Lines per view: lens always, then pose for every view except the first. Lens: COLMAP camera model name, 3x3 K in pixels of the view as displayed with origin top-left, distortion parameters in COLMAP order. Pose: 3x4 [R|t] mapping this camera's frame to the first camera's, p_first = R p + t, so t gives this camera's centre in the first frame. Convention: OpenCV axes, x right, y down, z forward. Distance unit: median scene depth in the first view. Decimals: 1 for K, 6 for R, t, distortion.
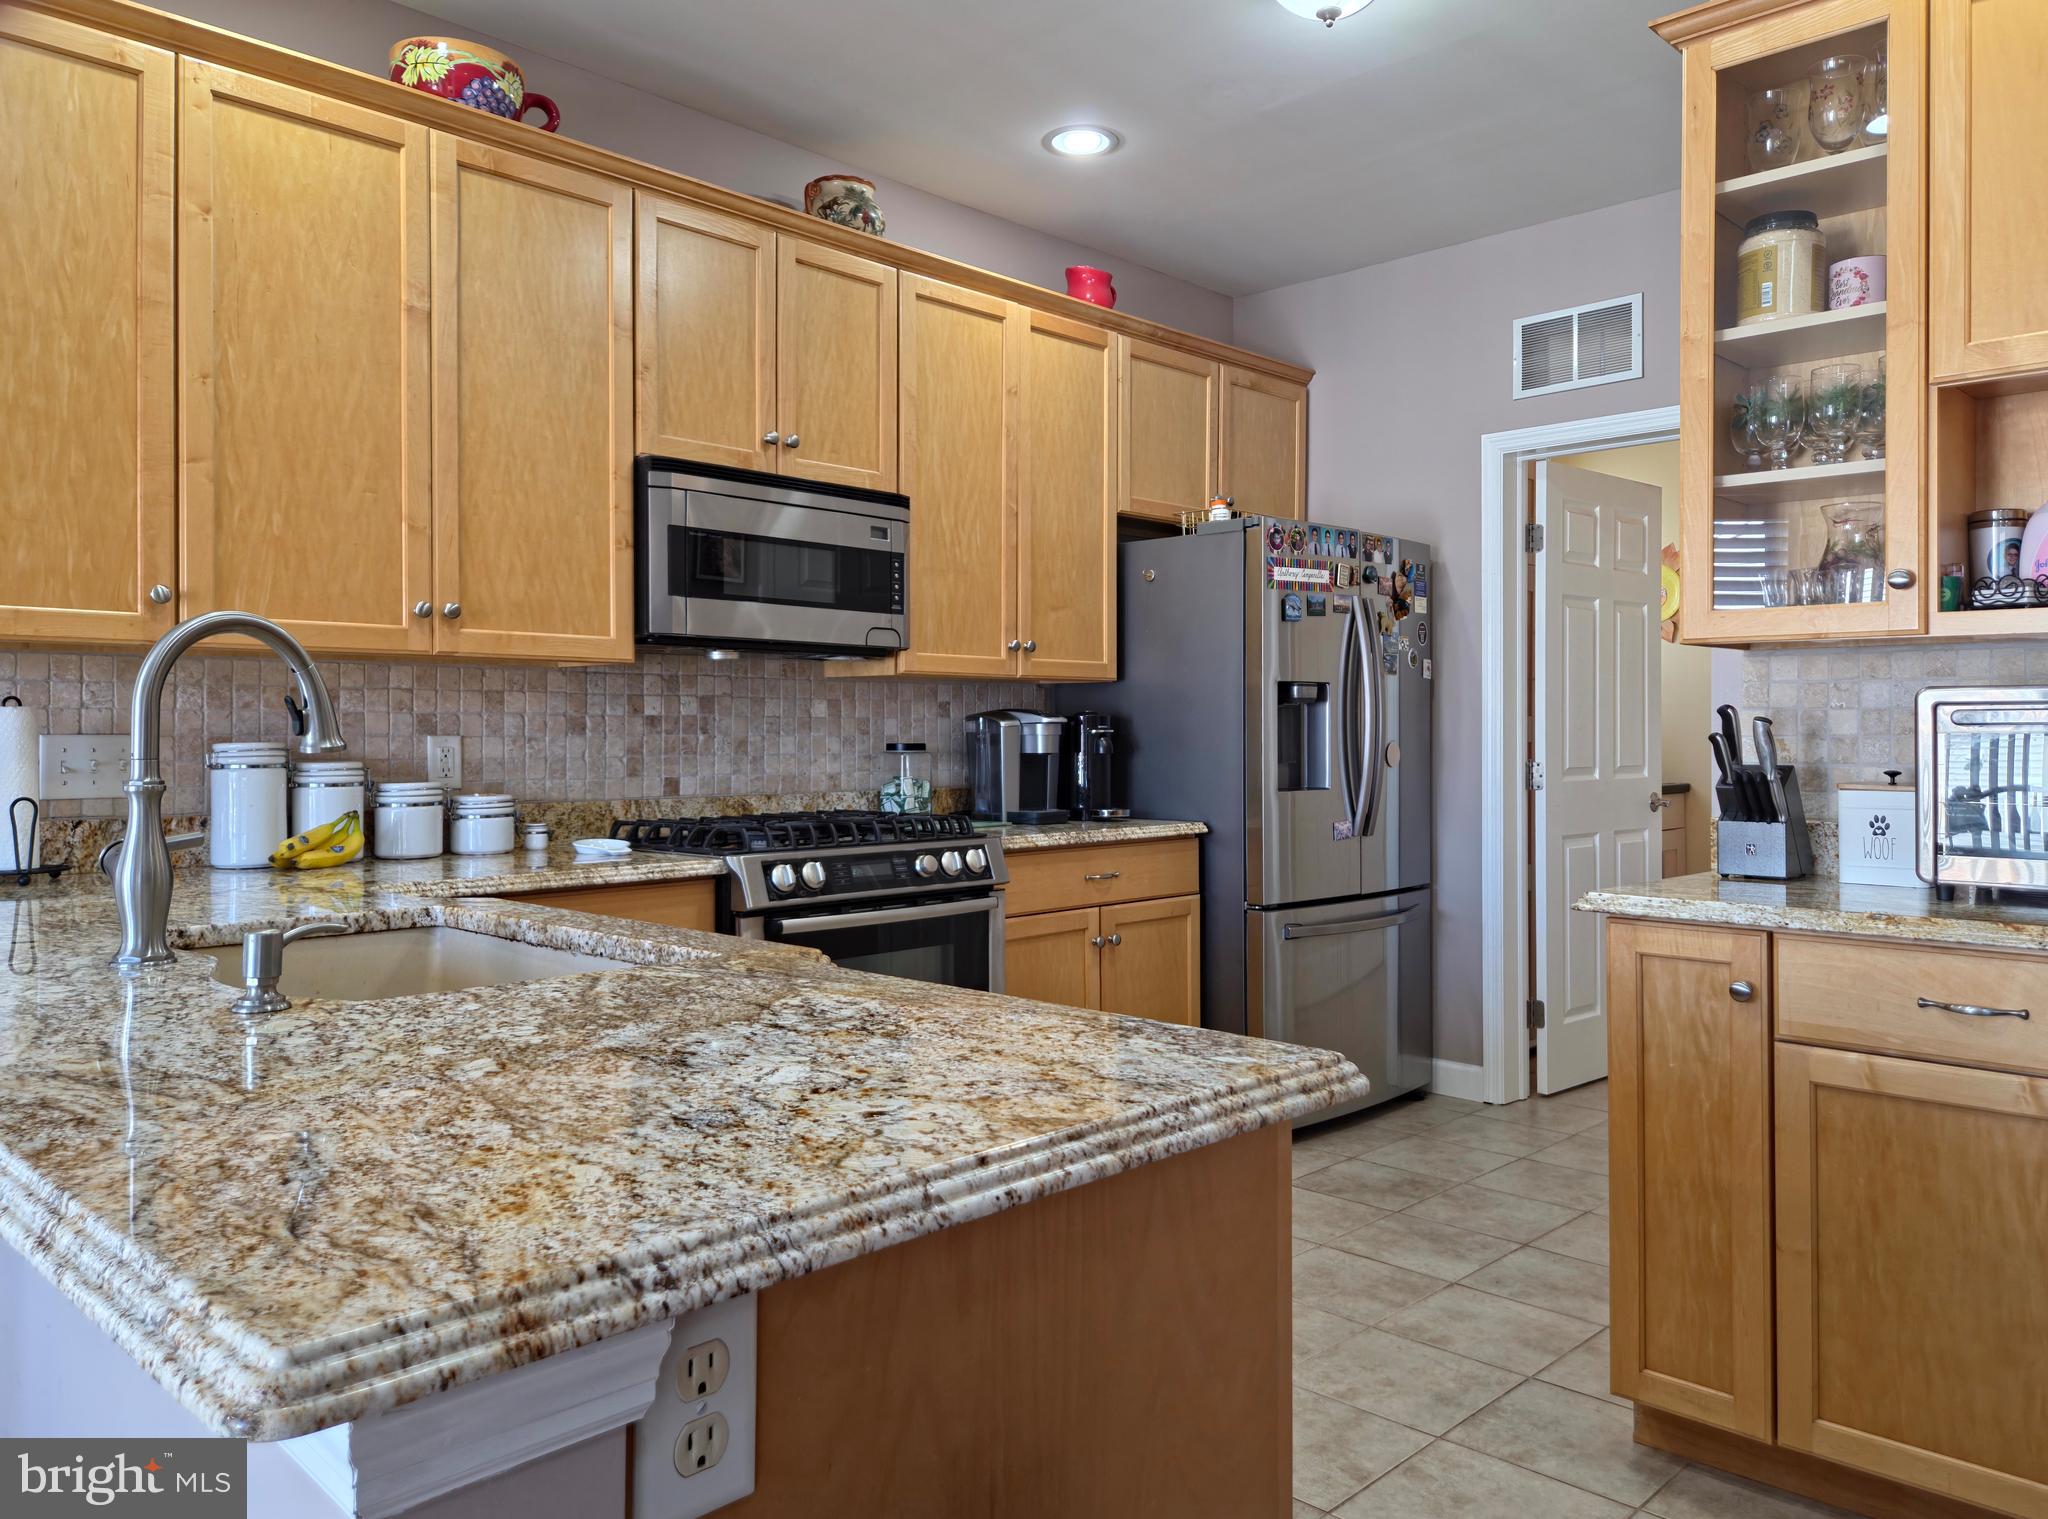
lens RADIAL K [[1473.6, 0, 1047.5], [0, 1473.6, 729.7], [0, 0, 1]] dist [0.066695, -0.054904]
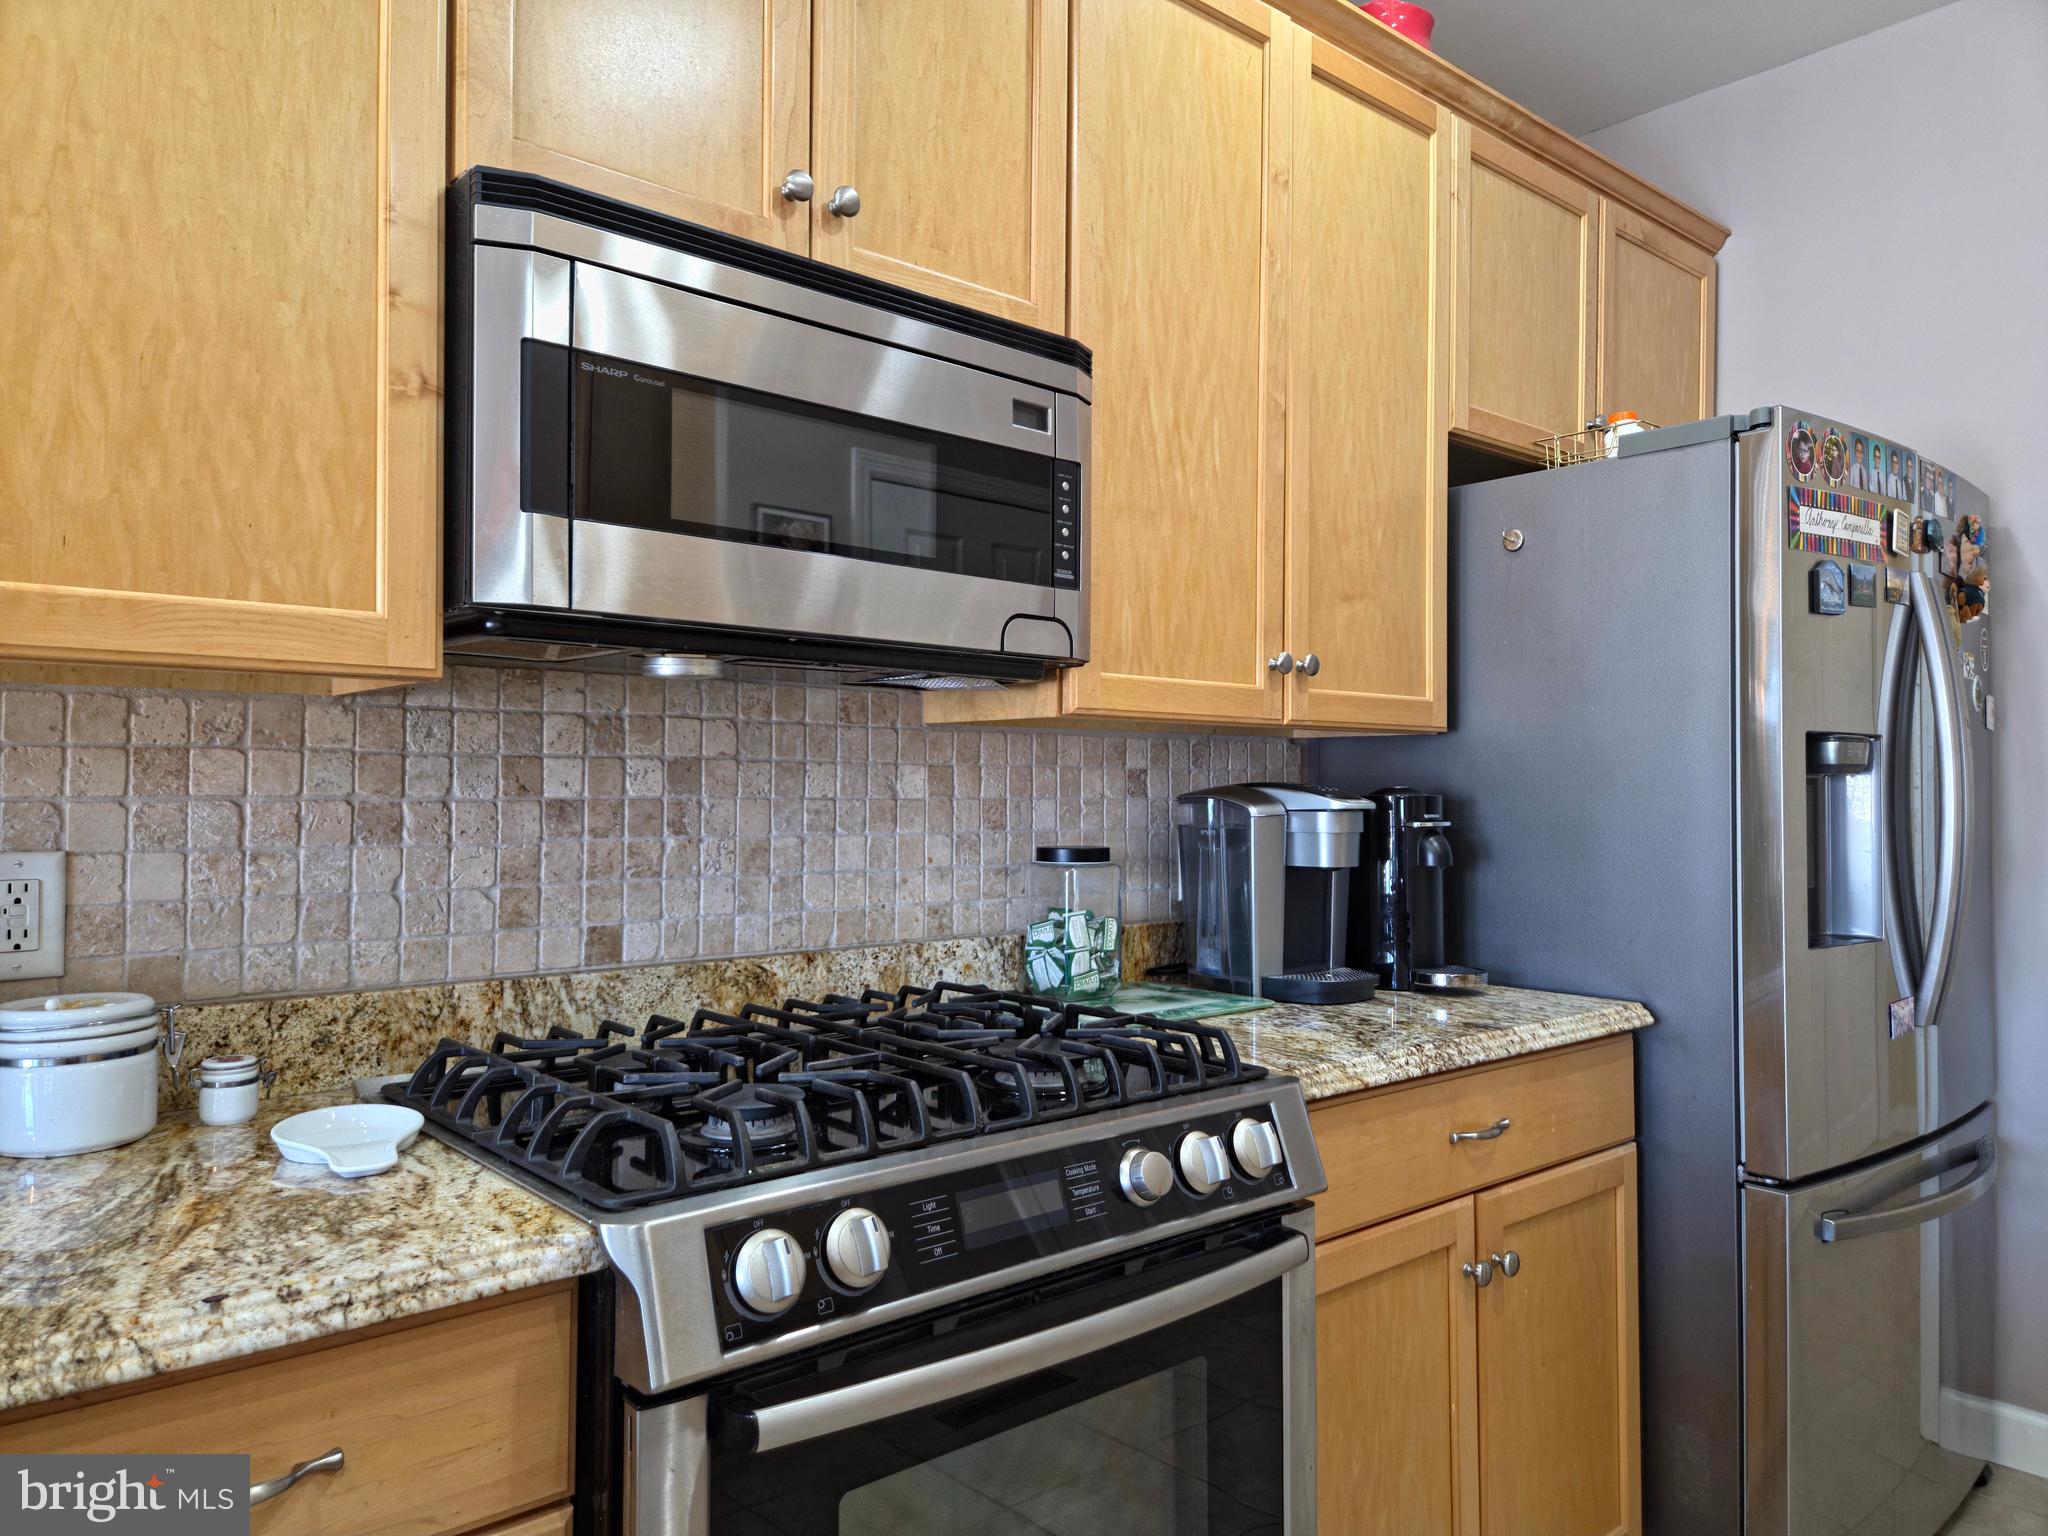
lens RADIAL K [[1382.3, 0, 1028.5], [0, 1382.3, 765.6], [0, 0, 1]] dist [0.068593, -0.063269]
pose [[0.994977, 0.003045, -0.100054, -0.074844], [-0.004736, 0.999850, -0.016665, -0.014498], [0.099988, 0.017055, 0.994842, 0.601087]]
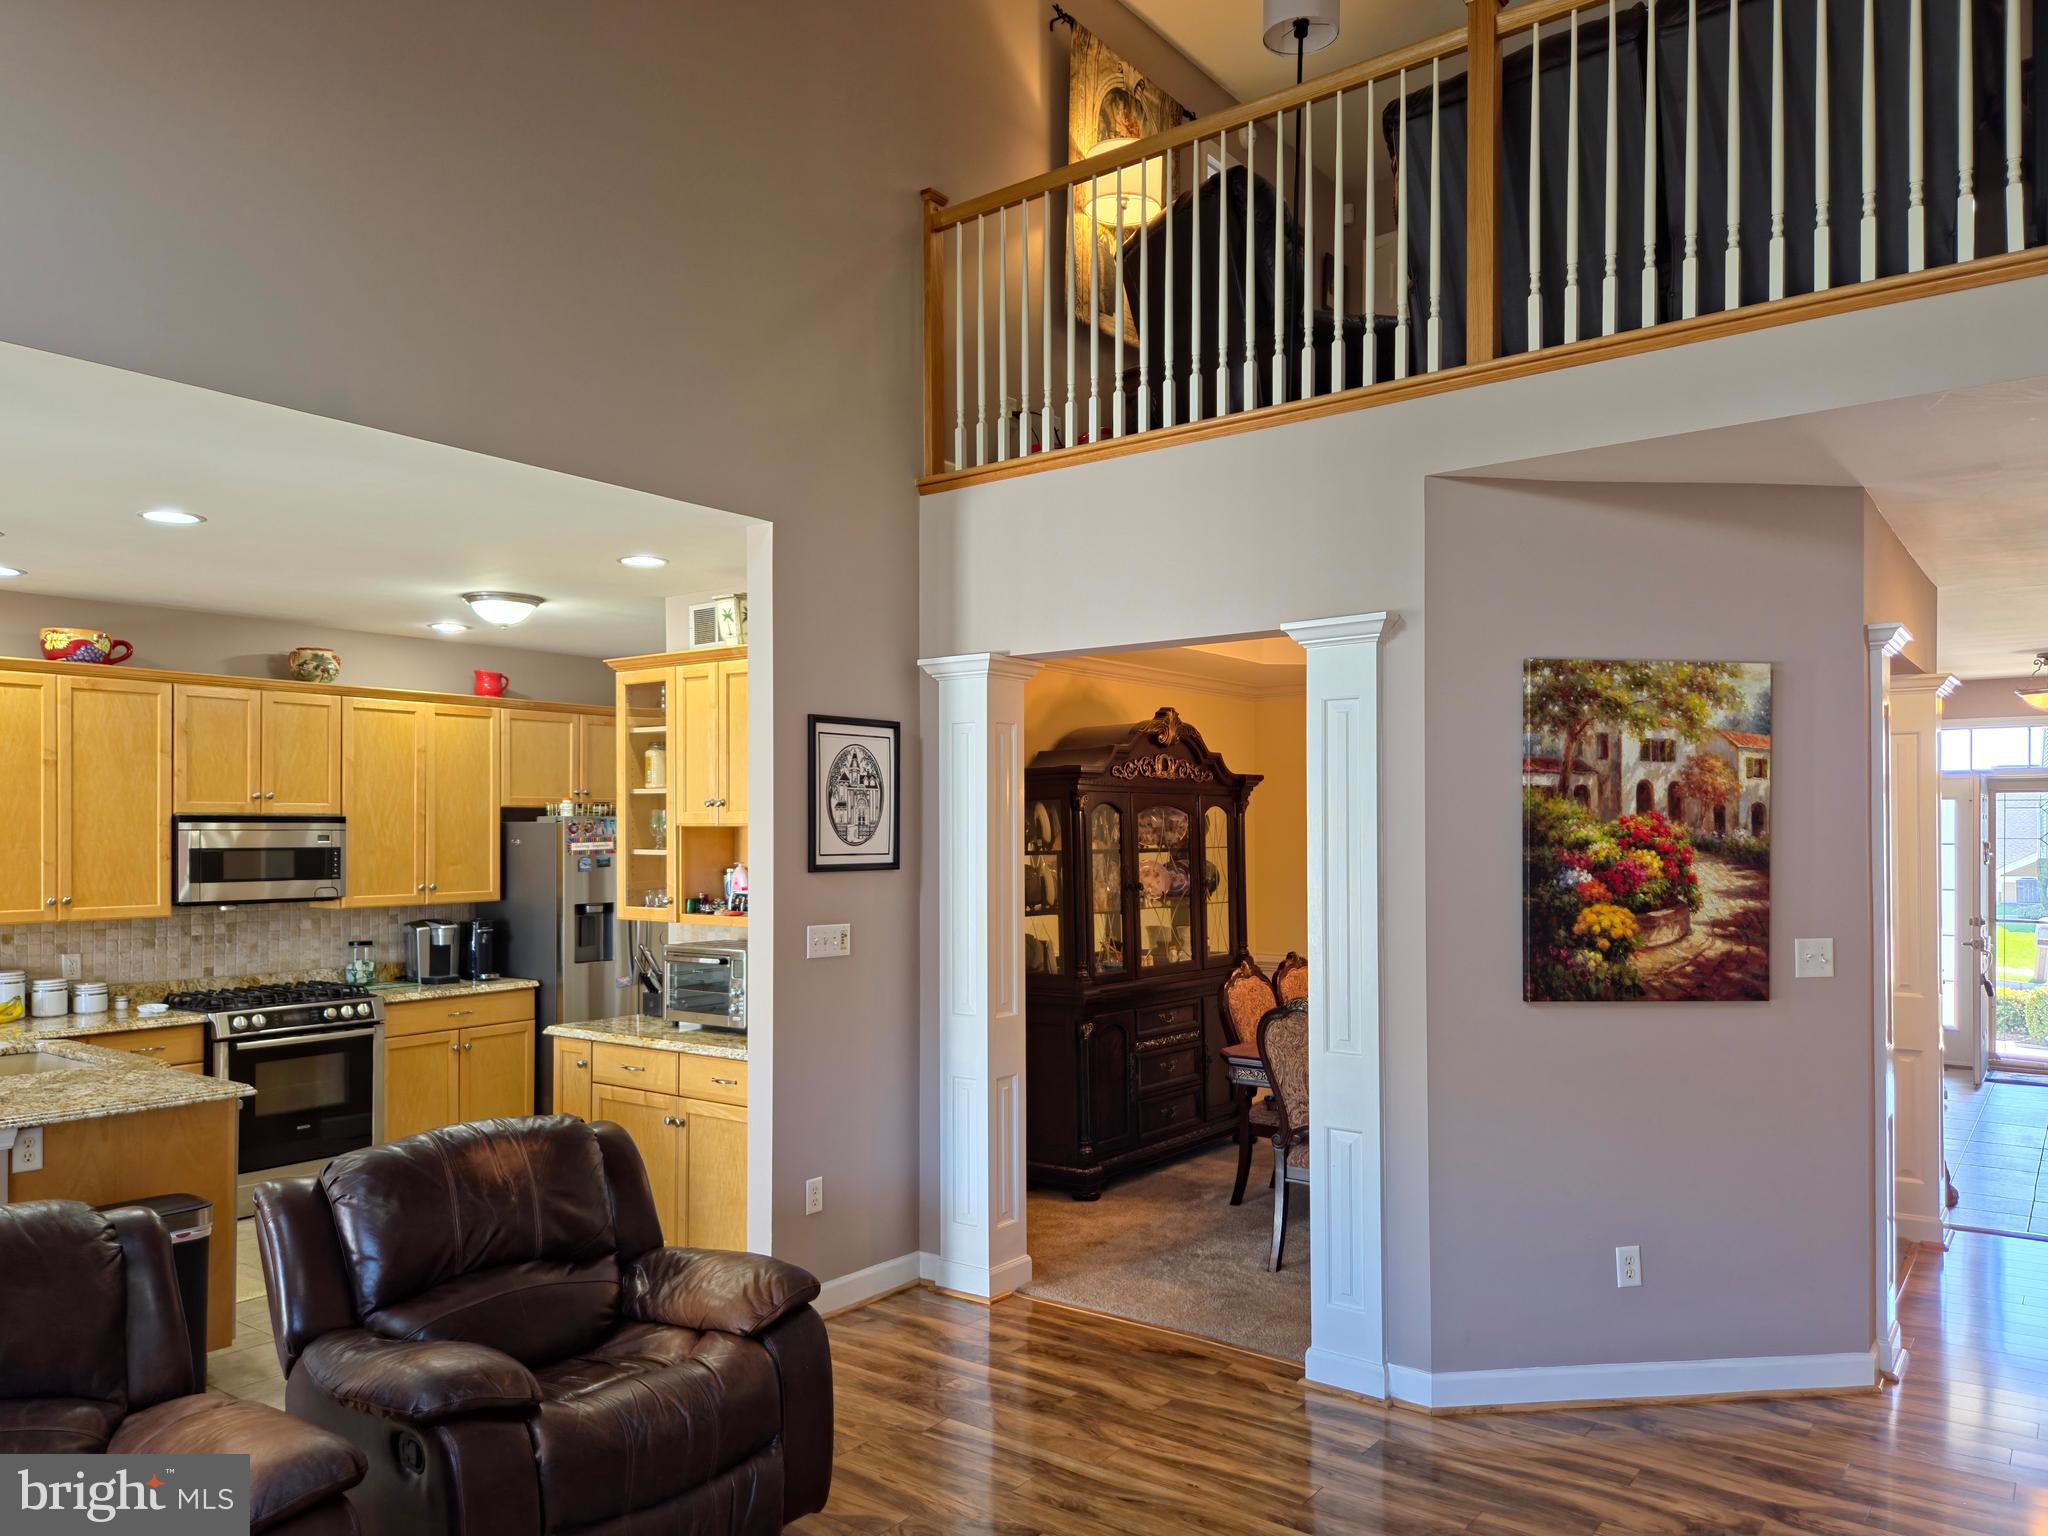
lens RADIAL K [[1382.3, 0, 992.3], [0, 1382.3, 833.4], [0, 0, 1]] dist [0.068593, -0.063269]
pose [[0.993621, -0.001996, 0.112752, 0.588260], [0.001998, 0.999998, 0.000093, -0.148932], [-0.112752, 0.000132, 0.993623, -0.981043]]
